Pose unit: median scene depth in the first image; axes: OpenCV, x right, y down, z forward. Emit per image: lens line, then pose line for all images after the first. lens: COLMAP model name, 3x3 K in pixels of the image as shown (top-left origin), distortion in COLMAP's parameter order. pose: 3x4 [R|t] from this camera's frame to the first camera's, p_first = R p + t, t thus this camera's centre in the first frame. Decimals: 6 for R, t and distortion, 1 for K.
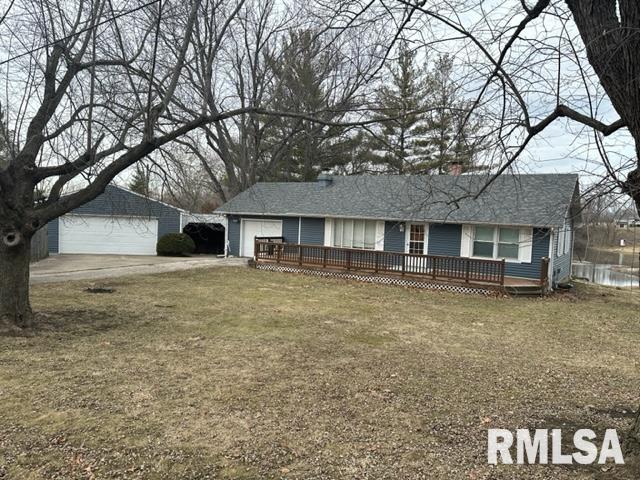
lens RADIAL K [[528.3, 0, 320.0], [0, 528.3, 240.0], [0, 0, 1]] dist [0.054282, -0.003421]
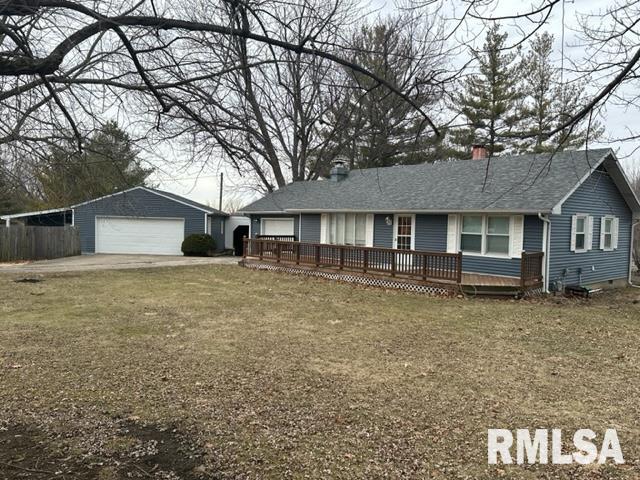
lens RADIAL K [[528.3, 0, 320.0], [0, 528.3, 240.0], [0, 0, 1]] dist [0.054282, -0.003421]
pose [[0.962978, -0.009643, -0.269406, 0.274766], [0.004306, 0.999783, -0.020392, 0.026130], [0.269544, 0.018477, 0.962811, 0.118491]]
